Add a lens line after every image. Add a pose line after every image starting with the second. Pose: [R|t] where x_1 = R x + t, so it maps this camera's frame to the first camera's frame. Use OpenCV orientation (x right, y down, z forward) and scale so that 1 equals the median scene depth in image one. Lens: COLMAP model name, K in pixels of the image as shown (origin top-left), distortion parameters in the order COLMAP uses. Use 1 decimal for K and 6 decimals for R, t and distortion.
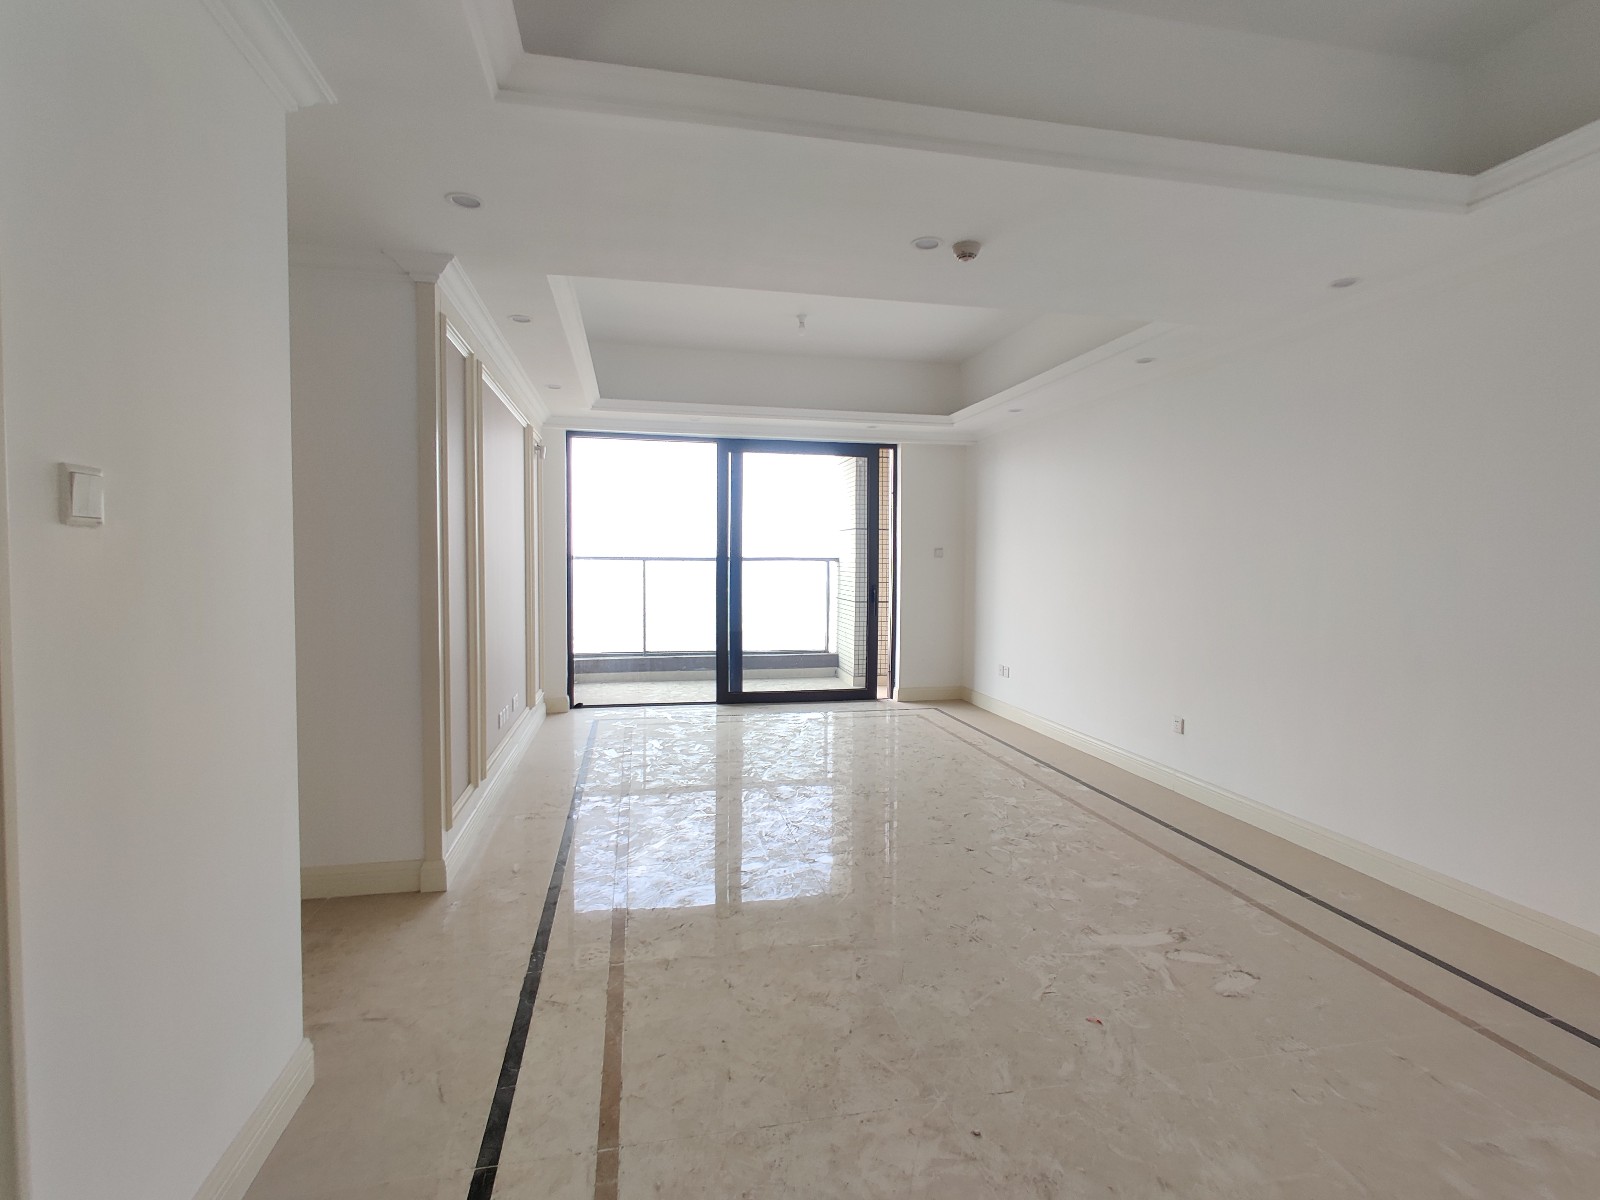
lens RADIAL K [[778.5, 0, 799.1], [0, 778.5, 598.4], [0, 0, 1]] dist [-0.000069, -0.000109]
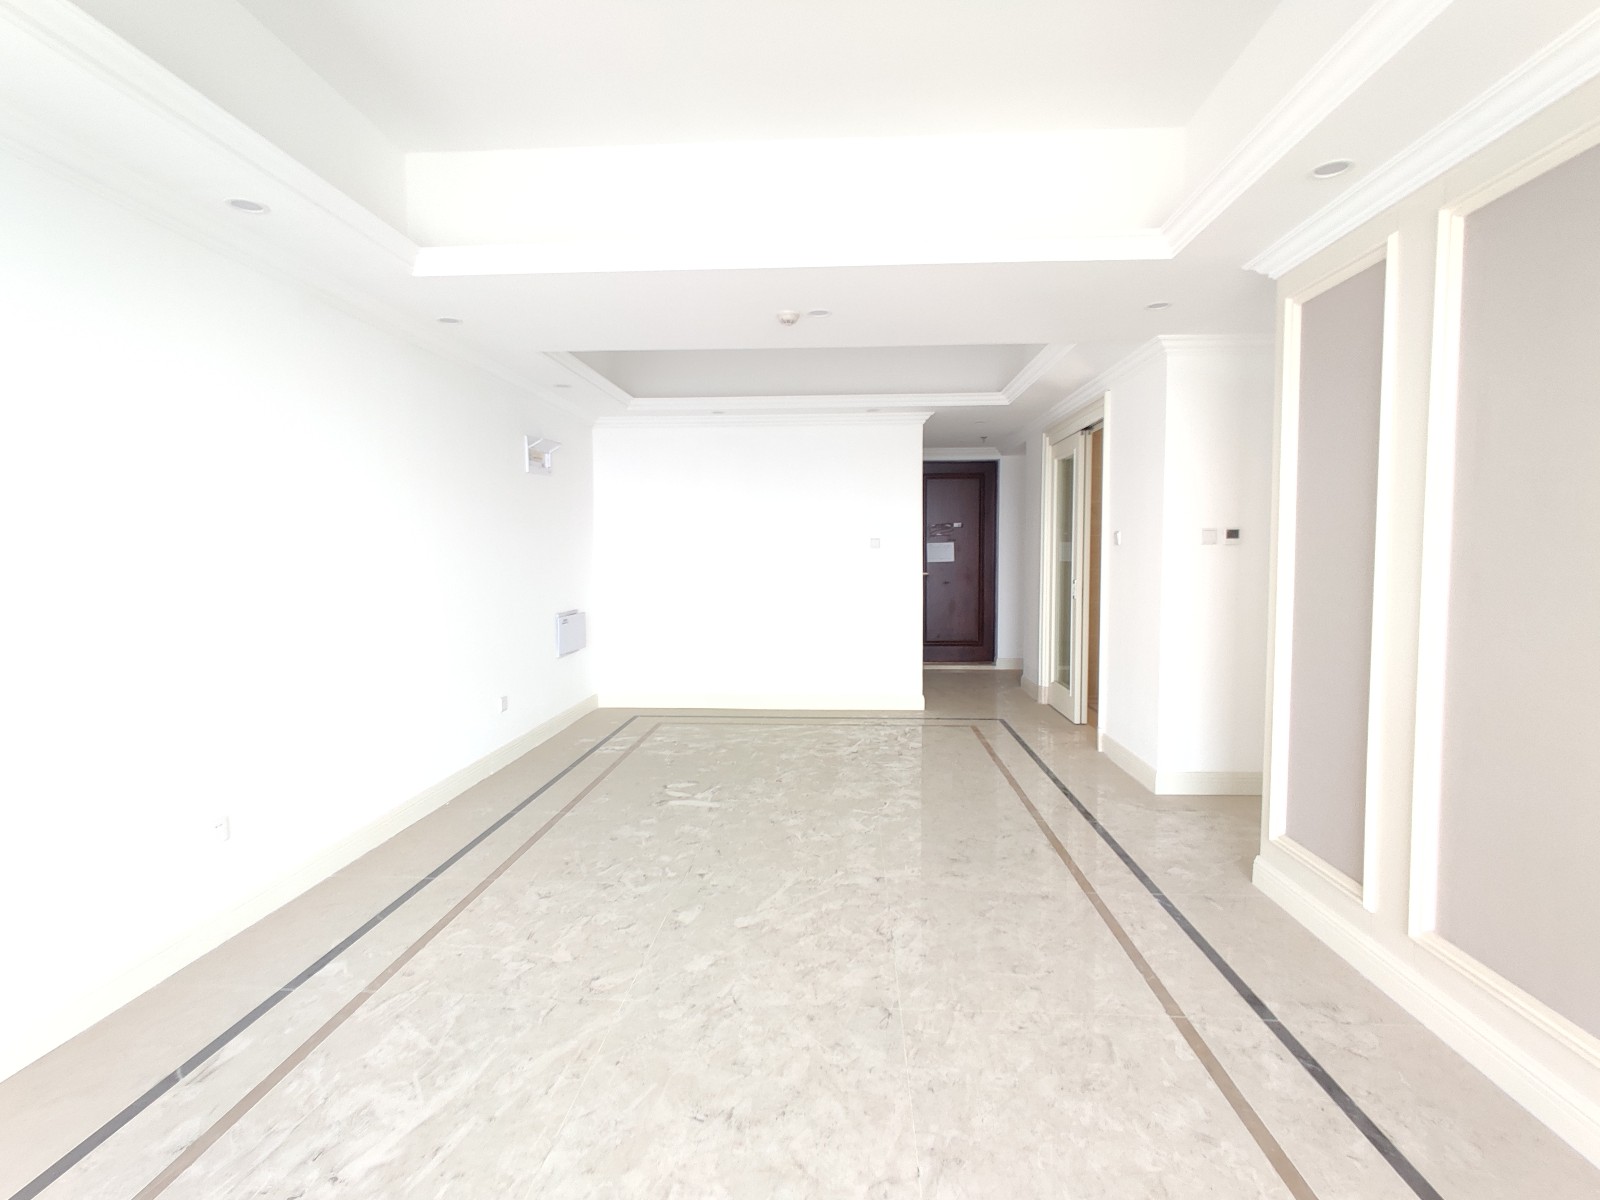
lens RADIAL K [[778.5, 0, 800.5], [0, 778.5, 597.9], [0, 0, 1]] dist [-0.000069, -0.000109]
pose [[-0.964461, -0.019047, 0.263537, -0.146154], [0.011436, 0.993455, 0.113653, -0.116522], [-0.263977, 0.112627, -0.957931, 2.111058]]
